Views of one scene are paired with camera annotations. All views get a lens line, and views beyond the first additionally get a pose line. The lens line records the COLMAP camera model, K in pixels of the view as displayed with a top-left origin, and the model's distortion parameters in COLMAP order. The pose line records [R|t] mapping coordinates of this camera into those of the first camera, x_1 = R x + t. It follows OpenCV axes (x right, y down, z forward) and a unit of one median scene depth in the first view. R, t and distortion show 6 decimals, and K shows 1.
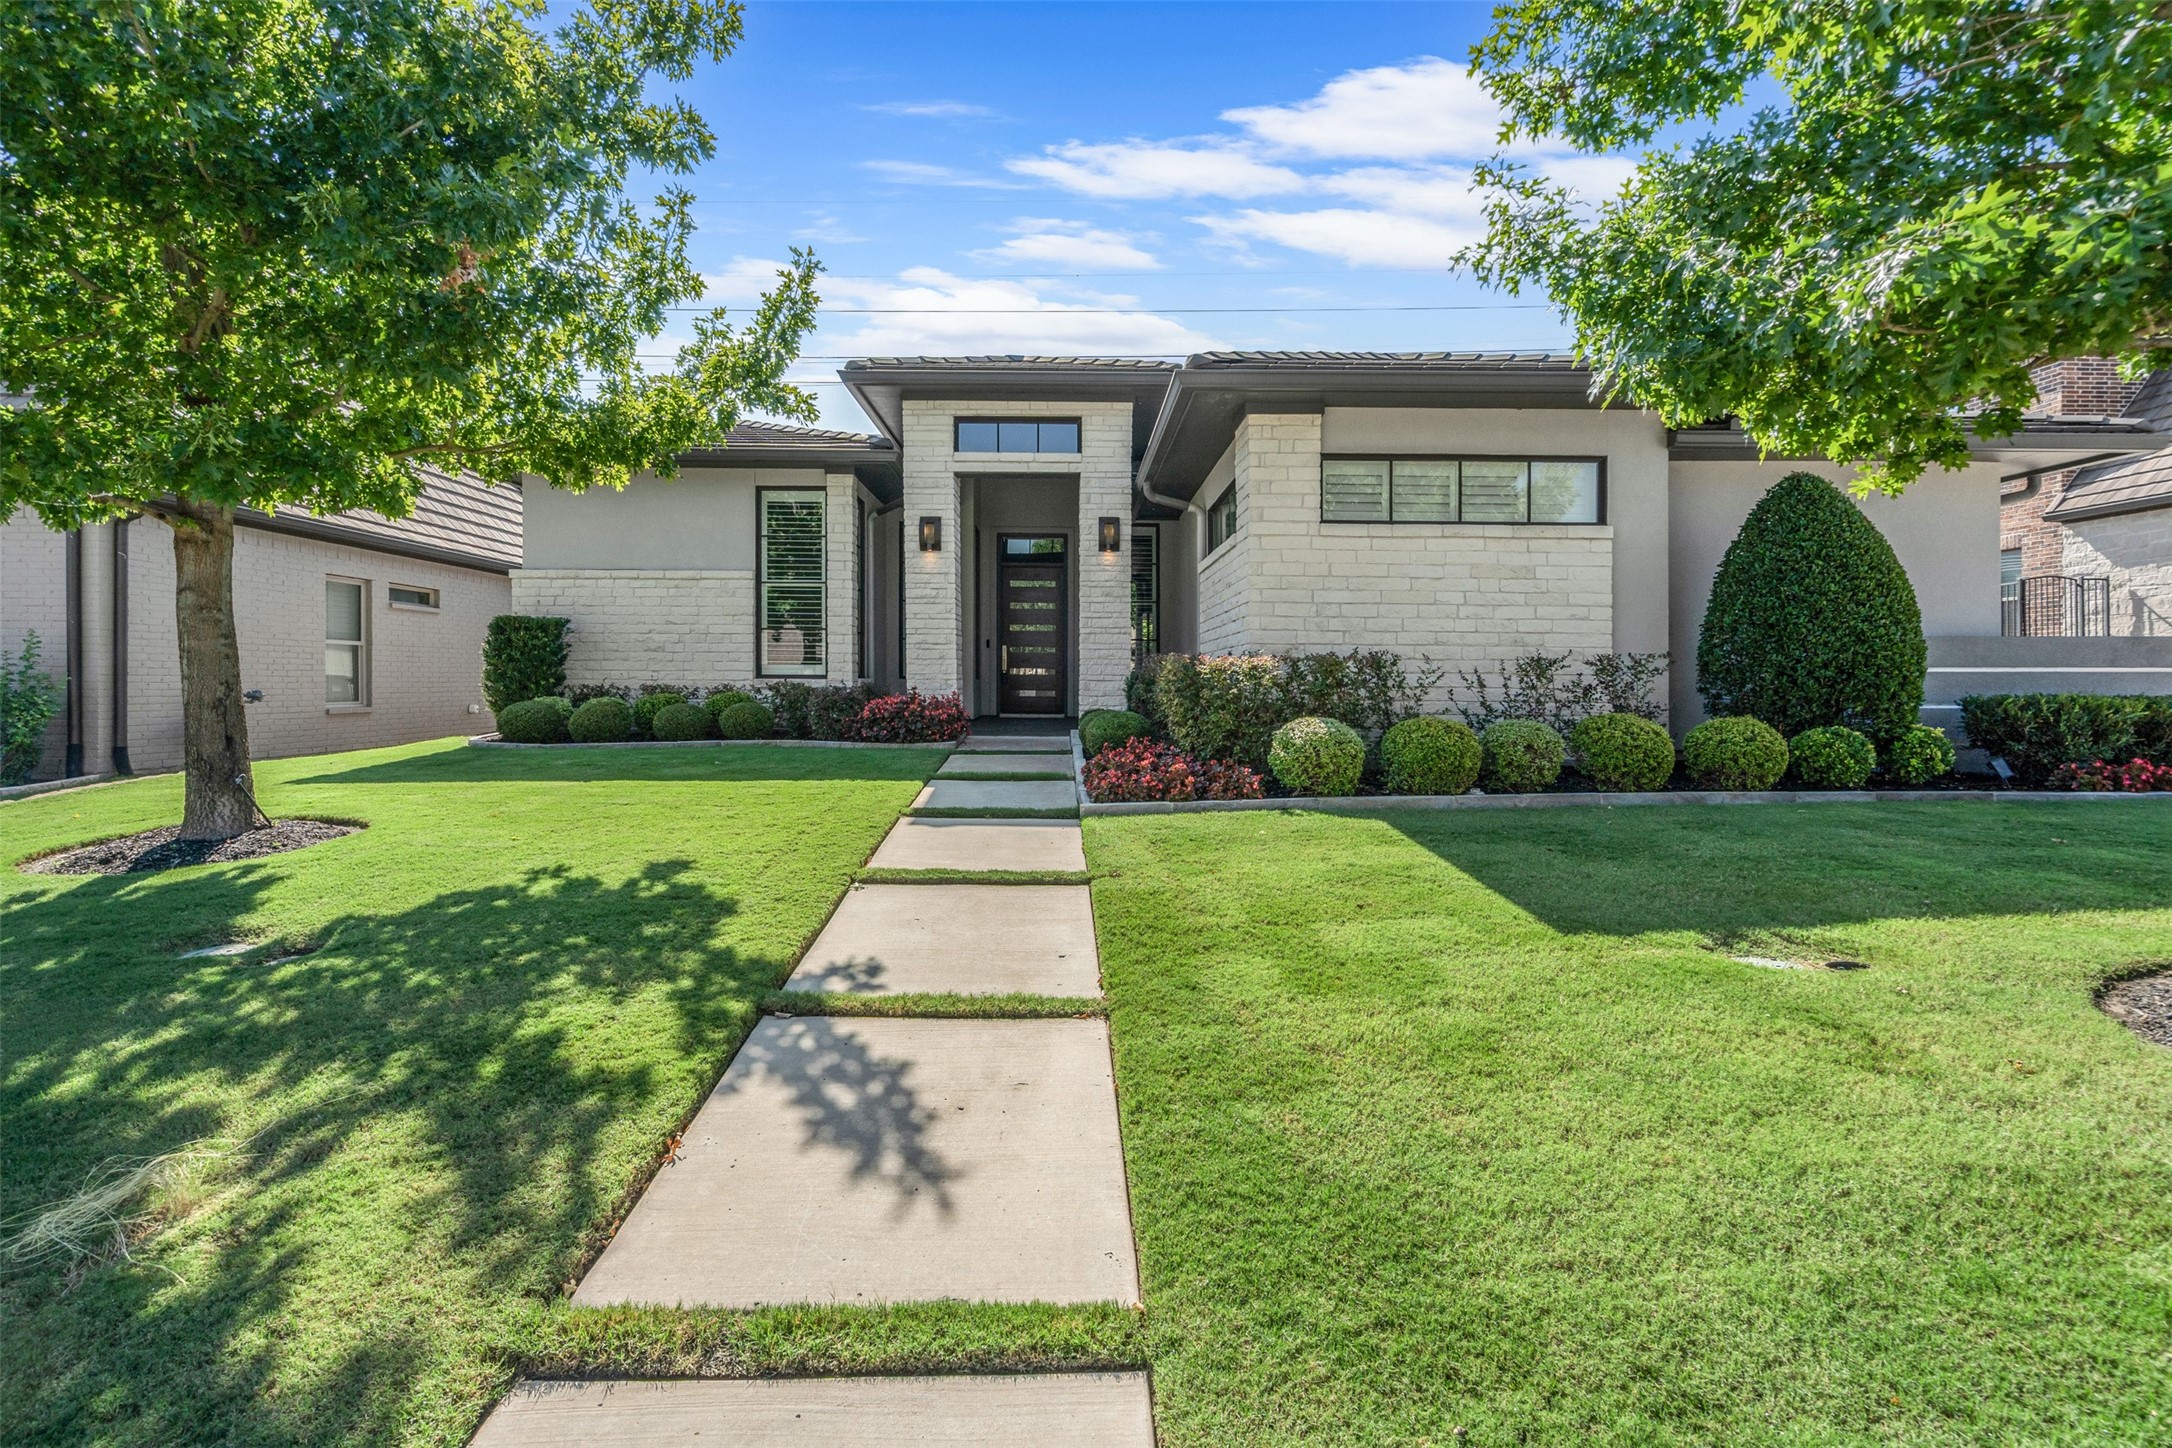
lens RADIAL K [[1006.7, 0, 1076.9], [0, 1006.7, 712.1], [0, 0, 1]] dist [0.001767, 0.000617]
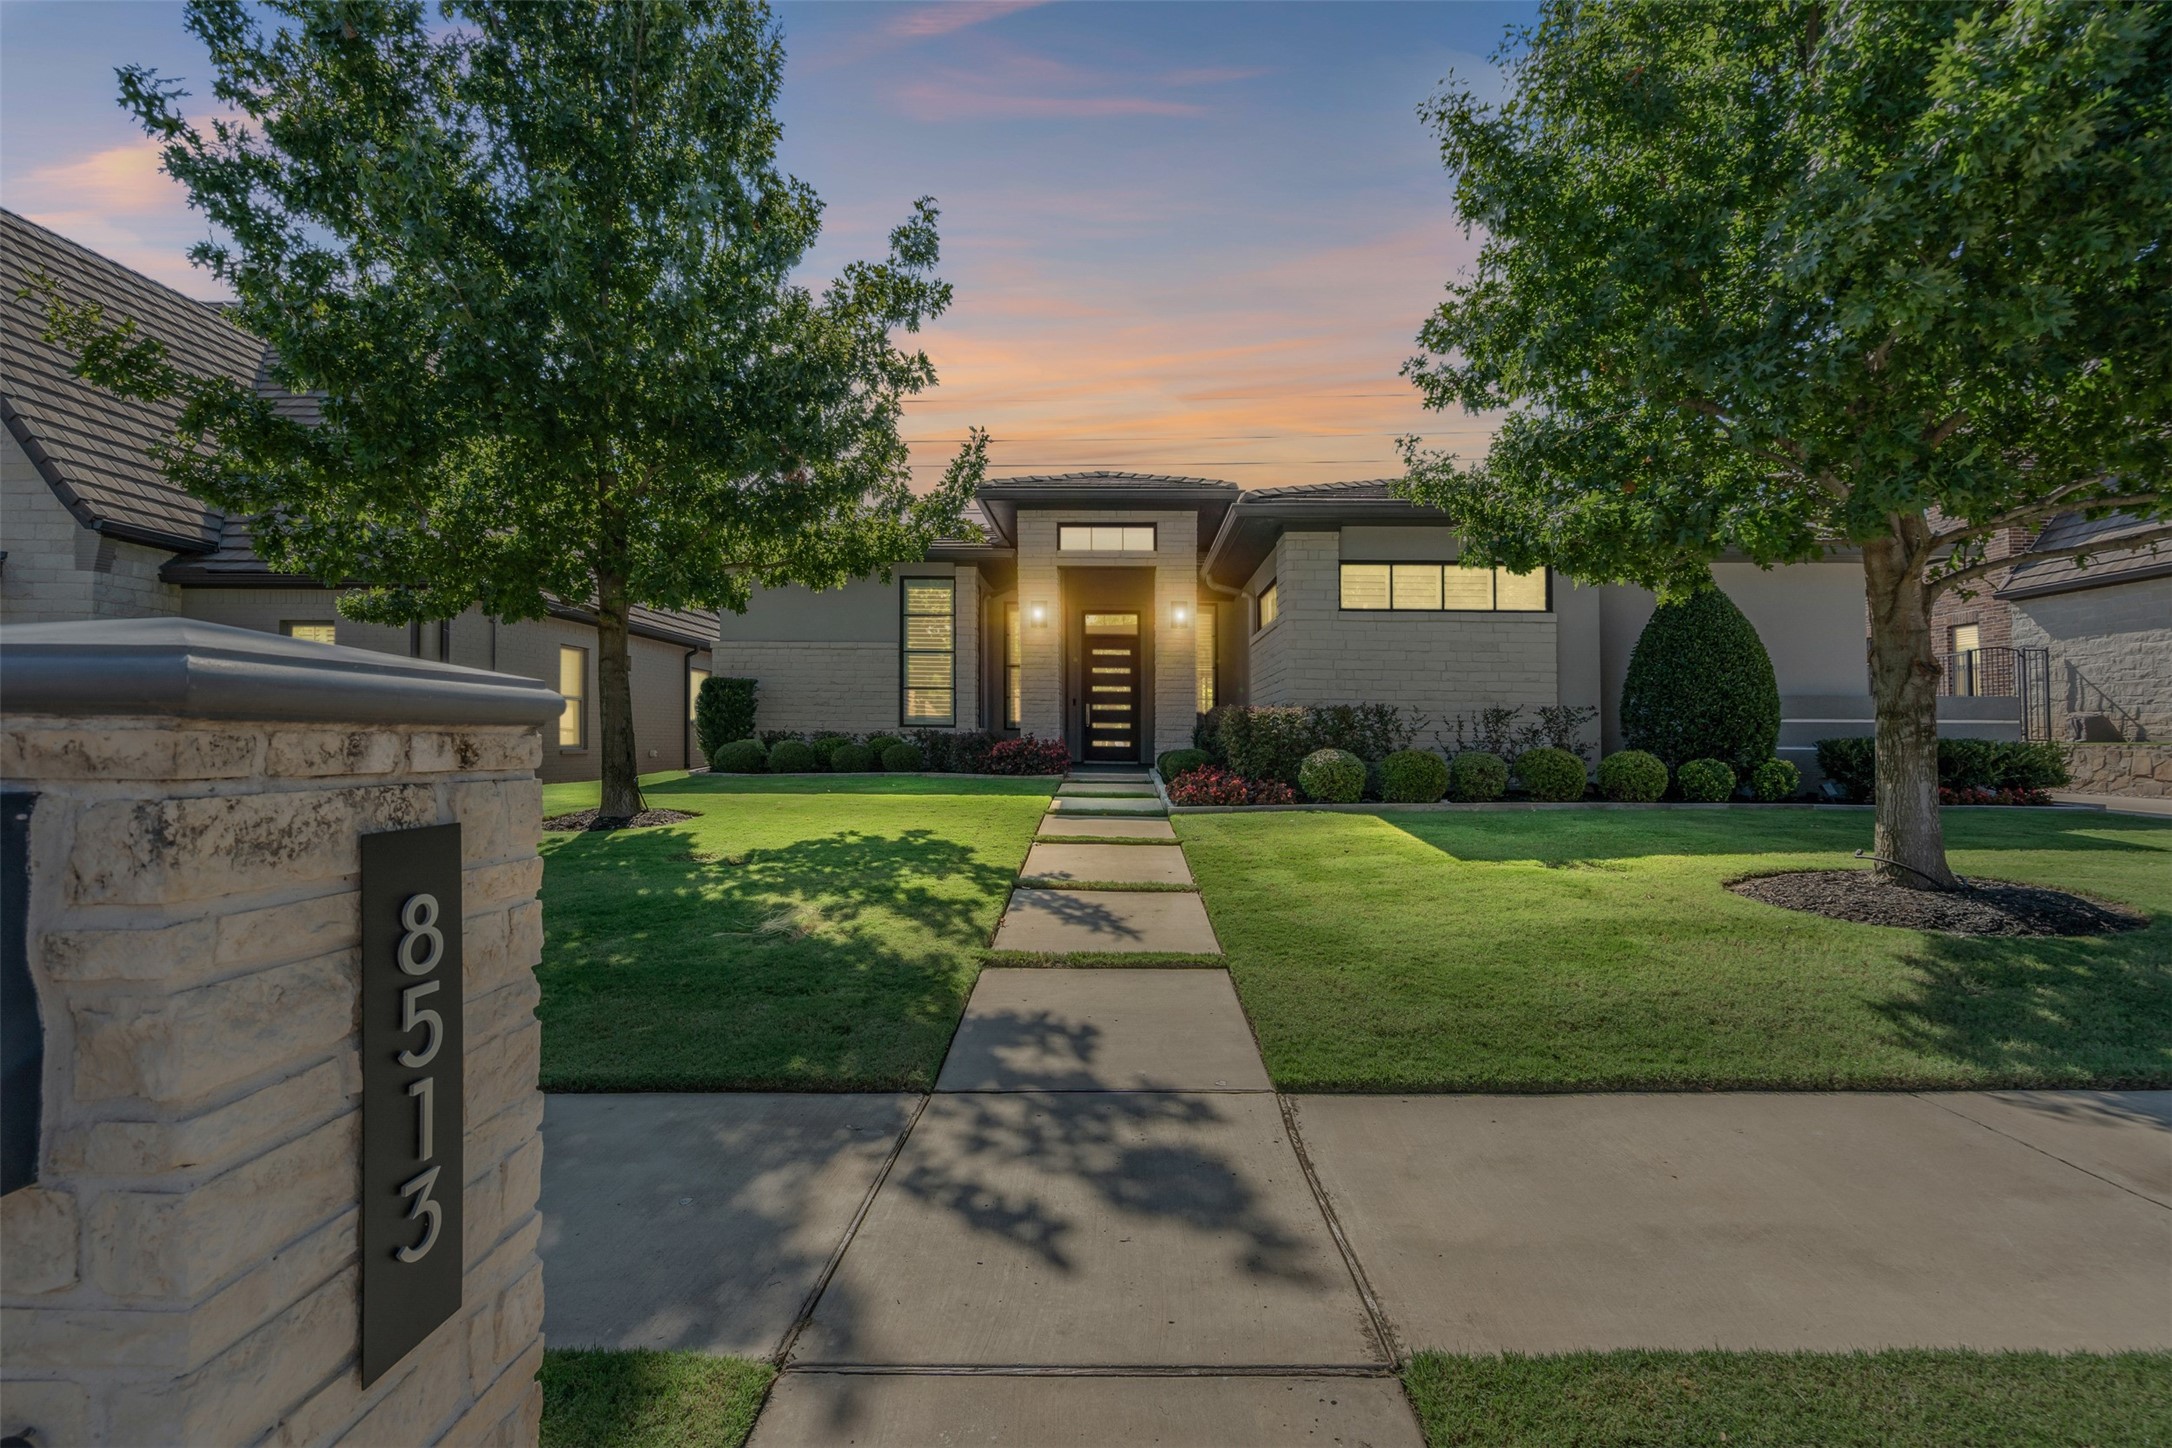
lens RADIAL K [[1006.7, 0, 1096.9], [0, 1006.7, 722.6], [0, 0, 1]] dist [0.001767, 0.000617]
pose [[0.999464, 0.004319, -0.032454, -0.046786], [-0.006042, 0.998566, -0.053187, 0.042482], [0.032178, 0.053355, 0.998057, -0.410173]]
